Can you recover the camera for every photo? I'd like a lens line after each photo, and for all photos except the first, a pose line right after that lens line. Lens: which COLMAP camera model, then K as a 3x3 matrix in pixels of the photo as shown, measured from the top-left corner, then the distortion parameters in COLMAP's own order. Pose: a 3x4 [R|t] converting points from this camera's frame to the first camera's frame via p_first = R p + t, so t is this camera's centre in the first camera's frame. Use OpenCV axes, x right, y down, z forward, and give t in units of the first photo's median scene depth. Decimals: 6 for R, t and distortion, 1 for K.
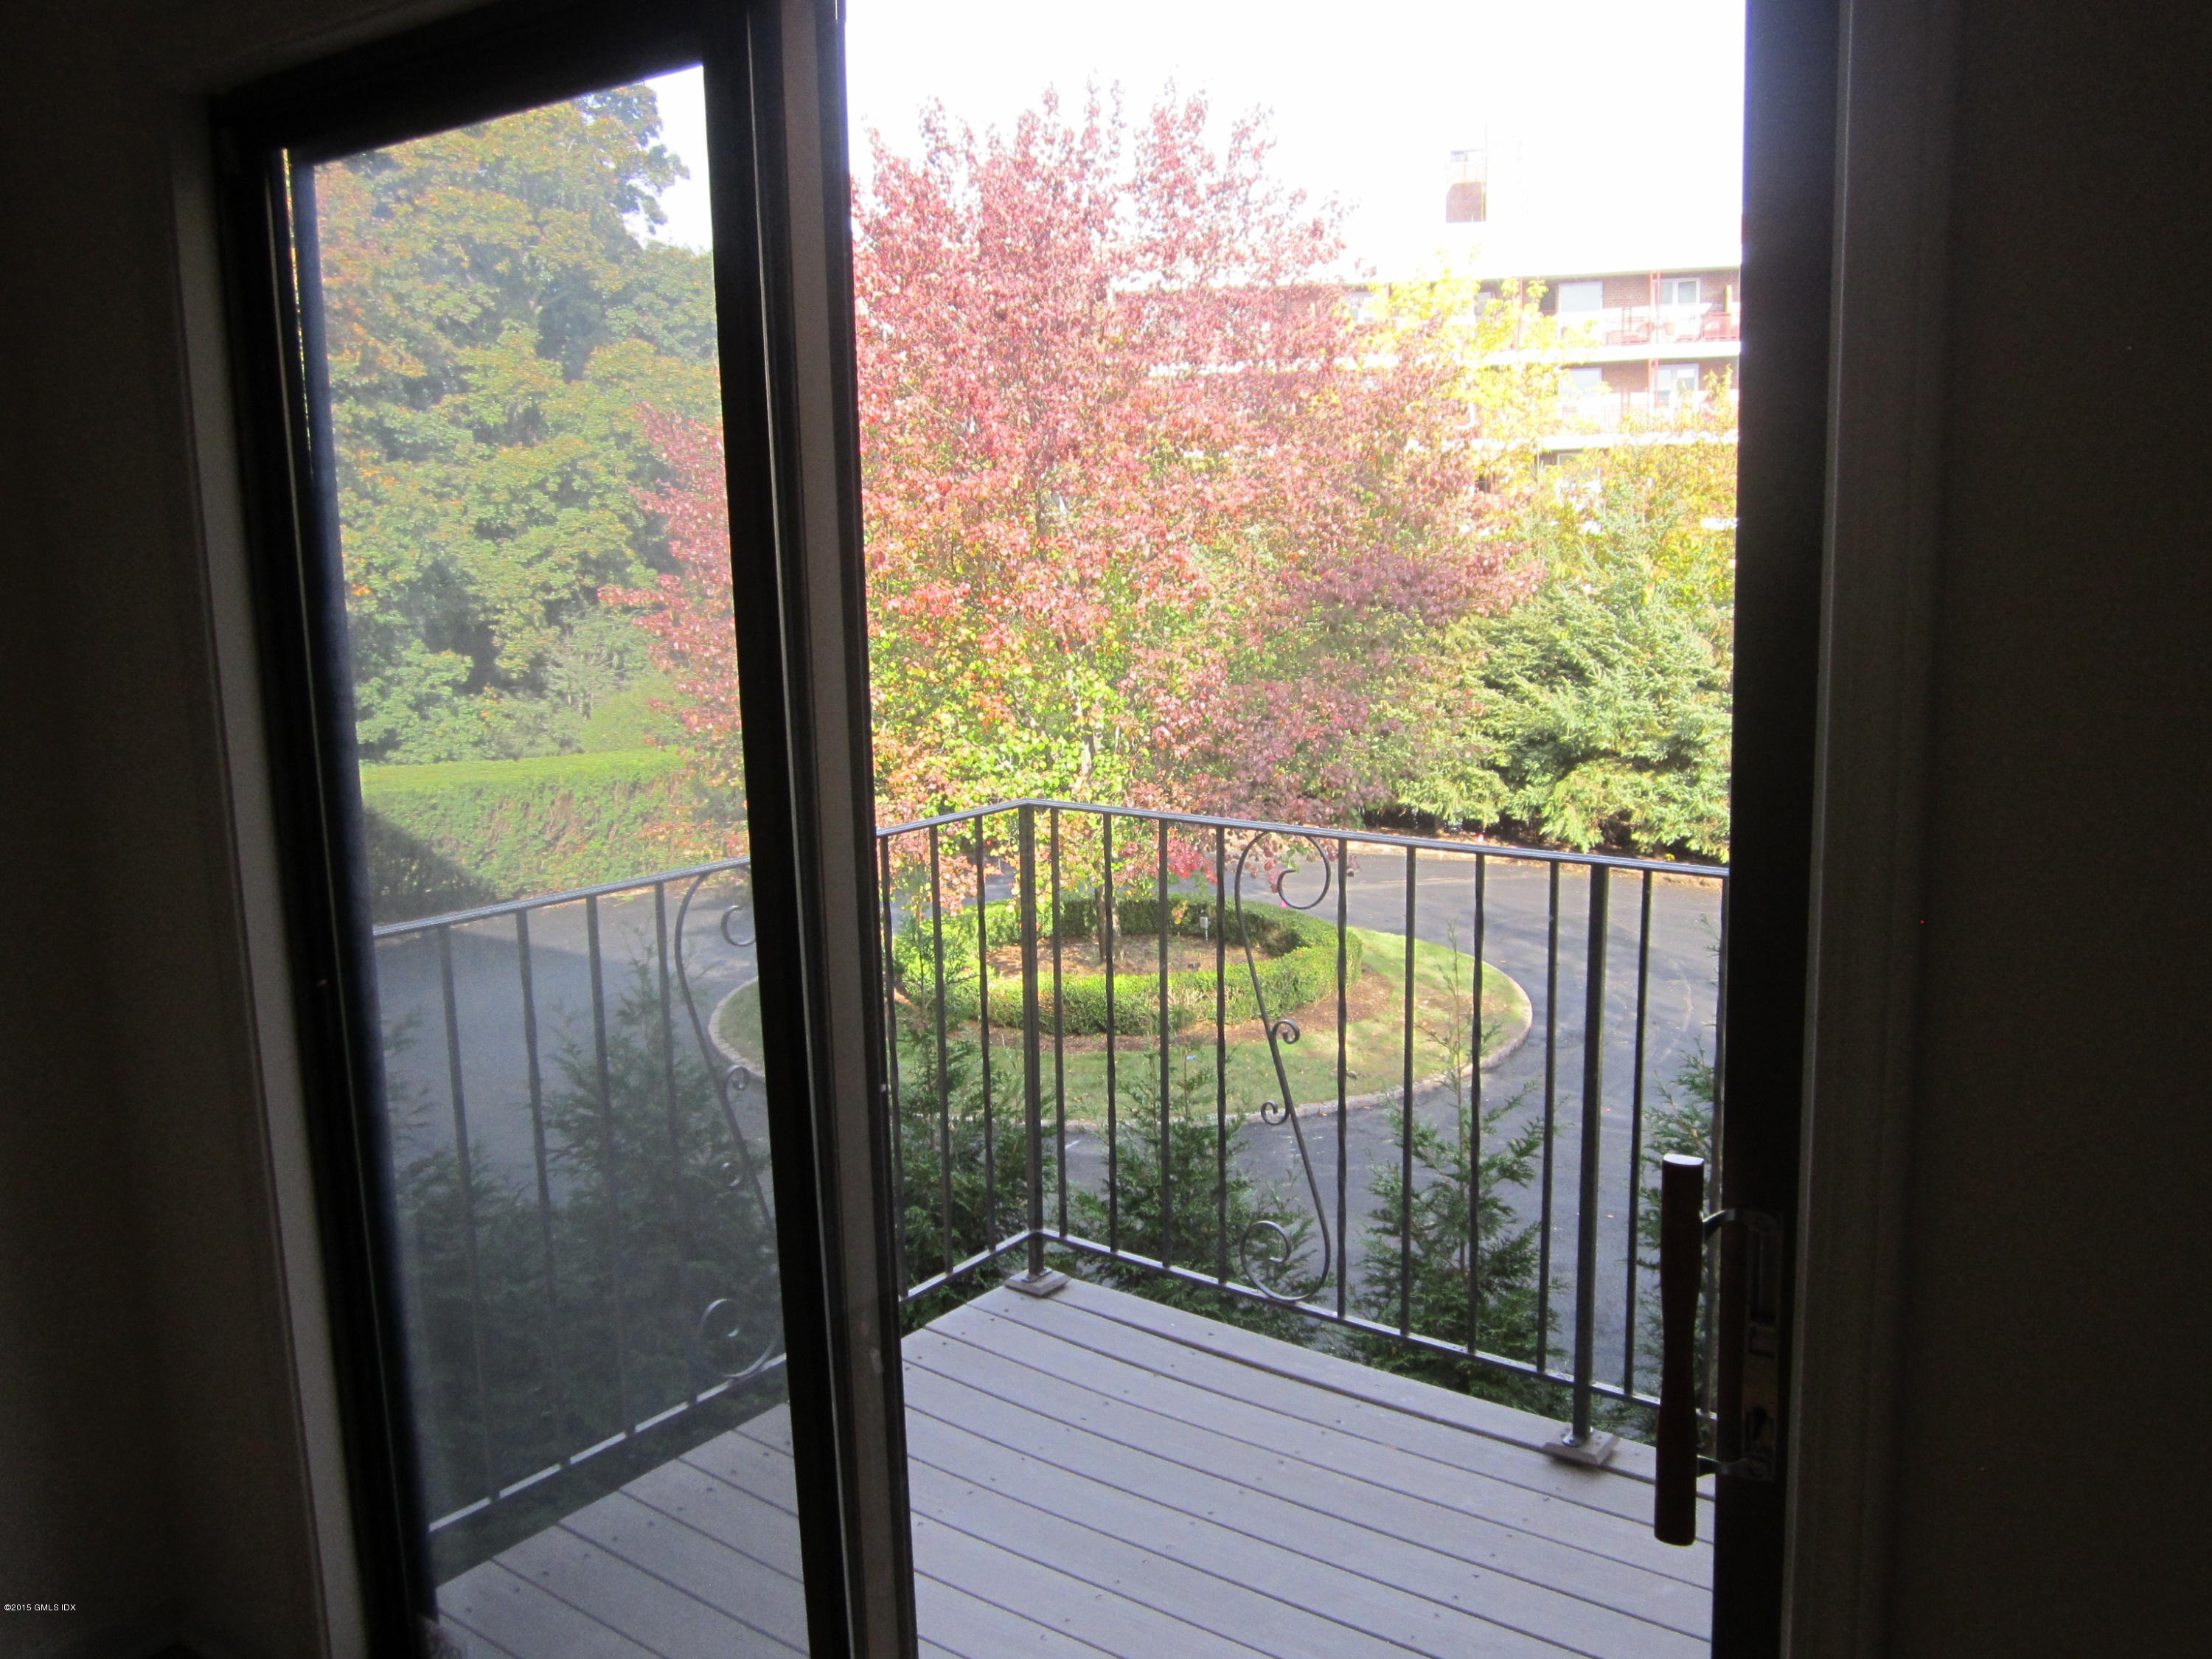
lens RADIAL K [[1839.8, 0, 1103.6], [0, 1839.8, 816.1], [0, 0, 1]] dist [-0.023310, 0.010027]
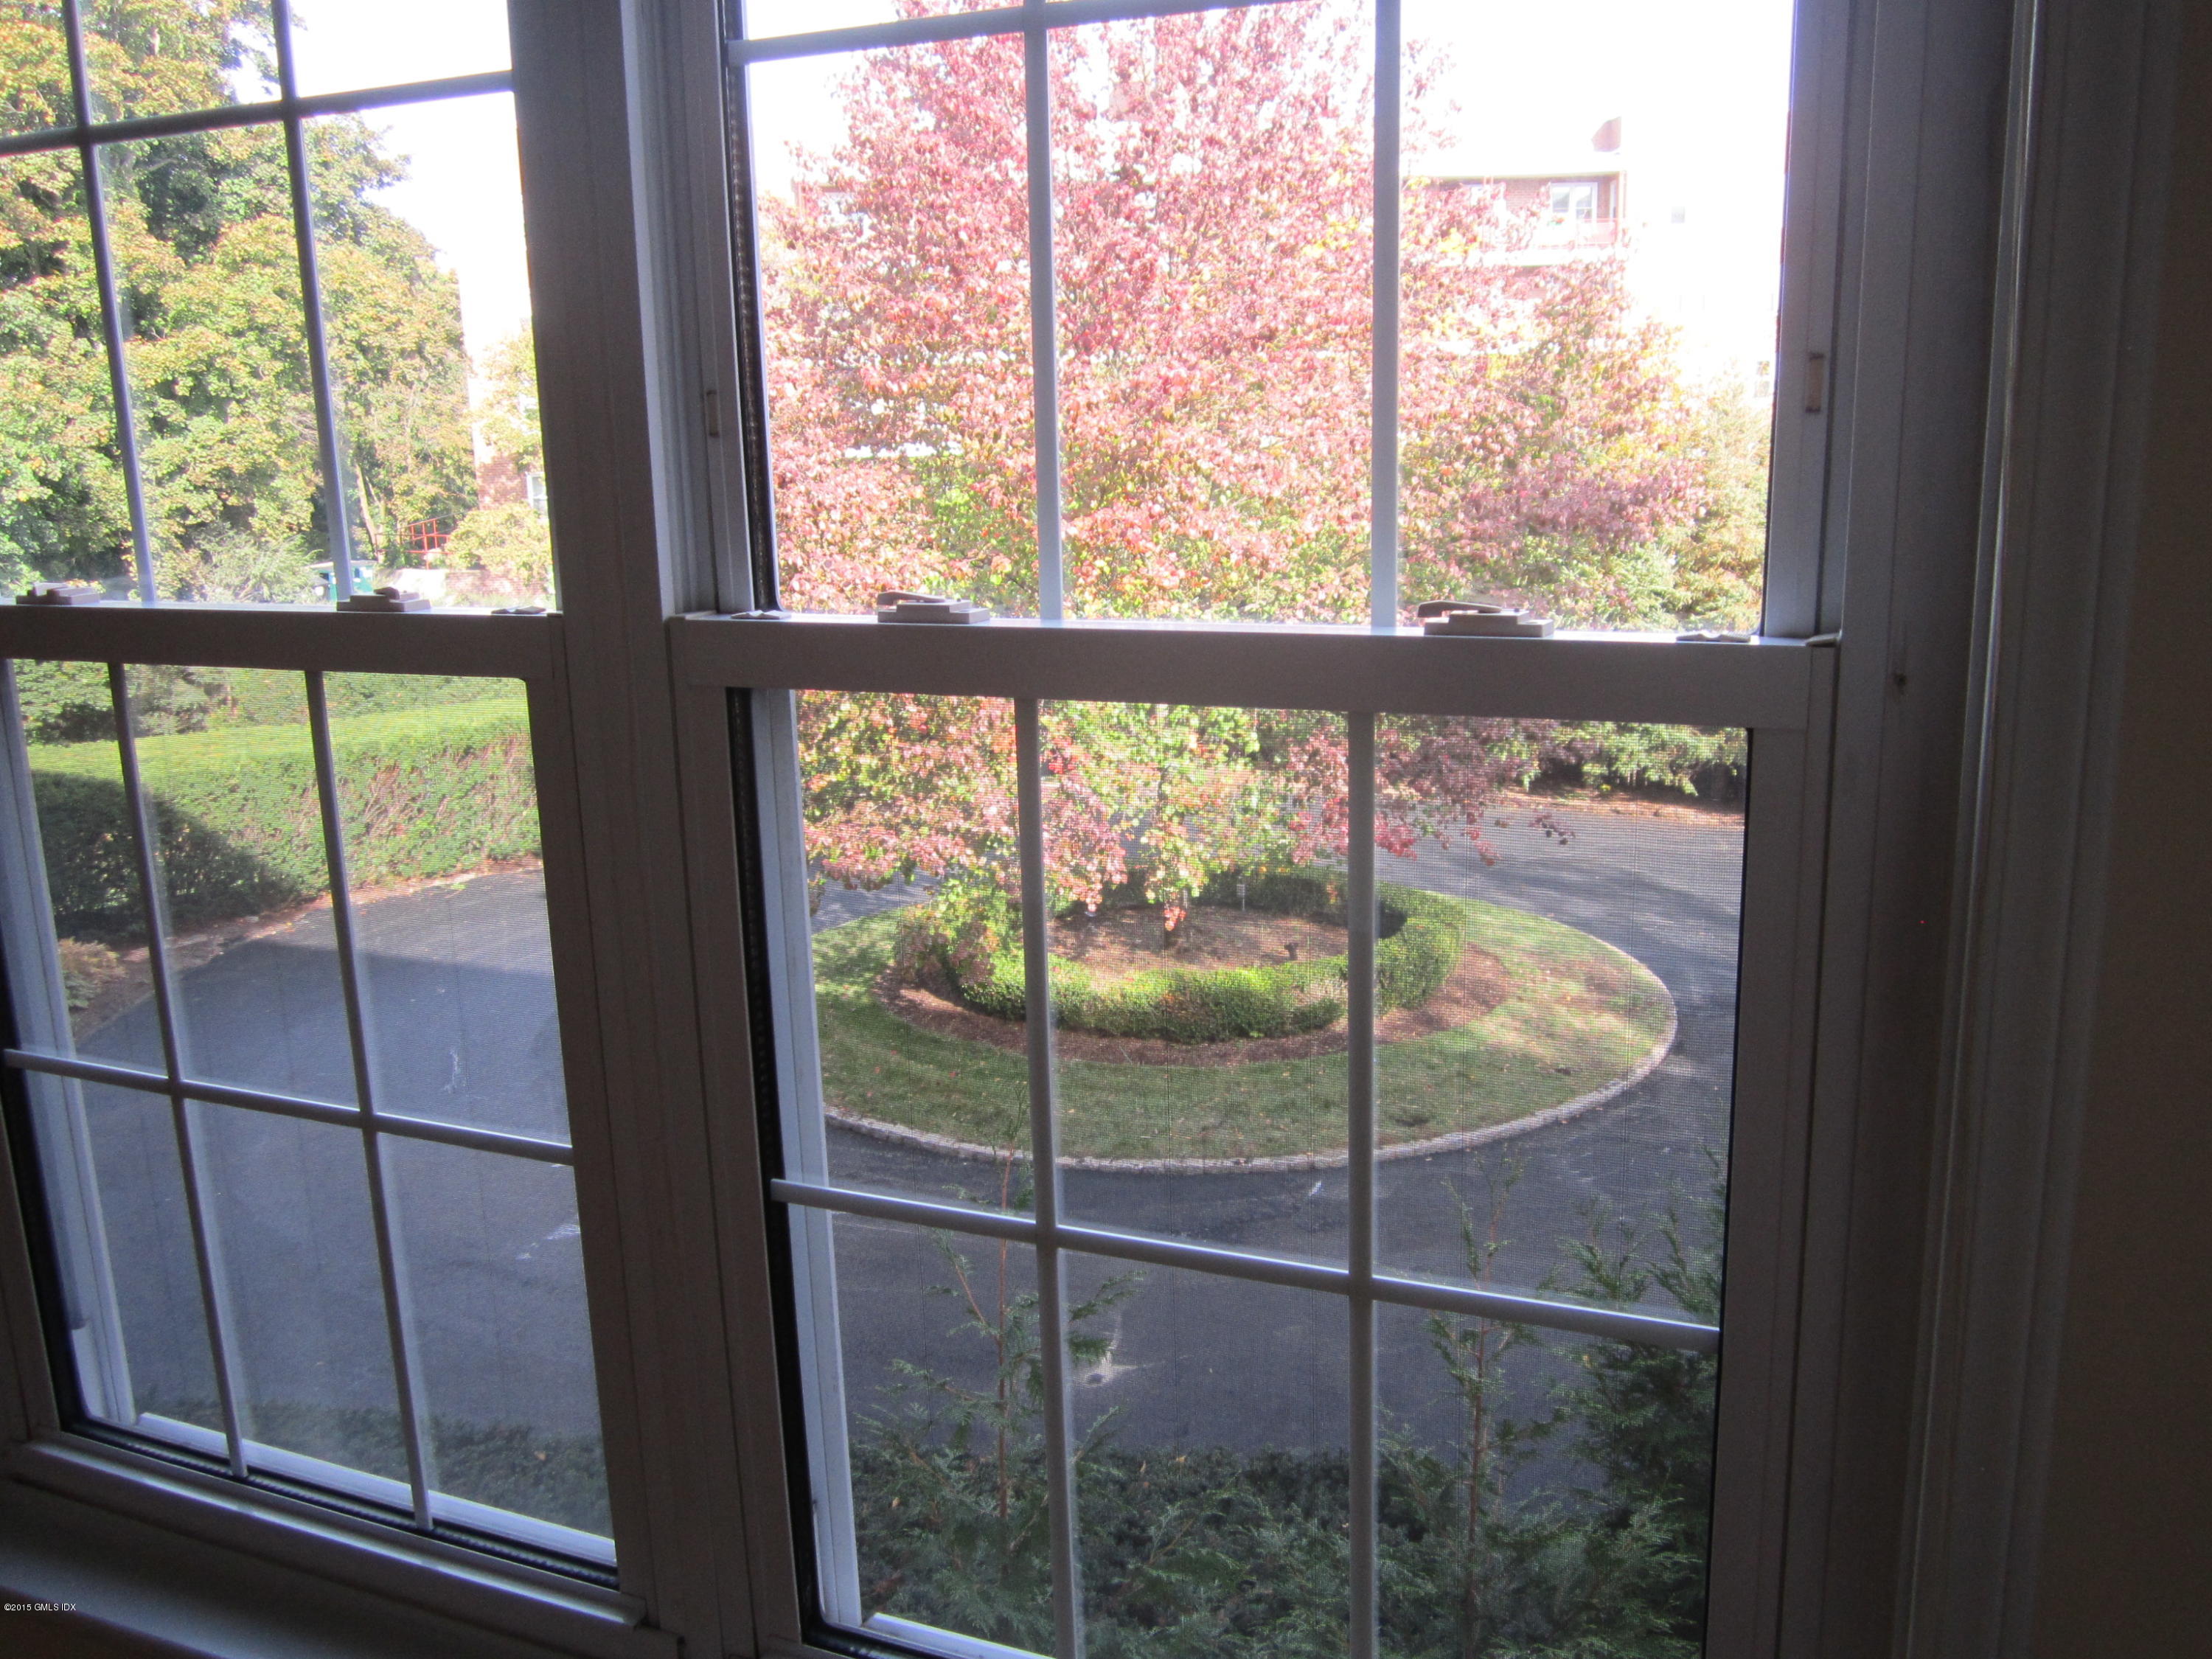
lens RADIAL K [[1839.8, 0, 1110.7], [0, 1839.8, 843.6], [0, 0, 1]] dist [-0.023310, 0.010027]
pose [[0.972660, -0.046616, 0.227508, -0.083534], [0.032929, 0.997432, 0.063595, -0.009141], [-0.229889, -0.054364, 0.971697, 0.064540]]
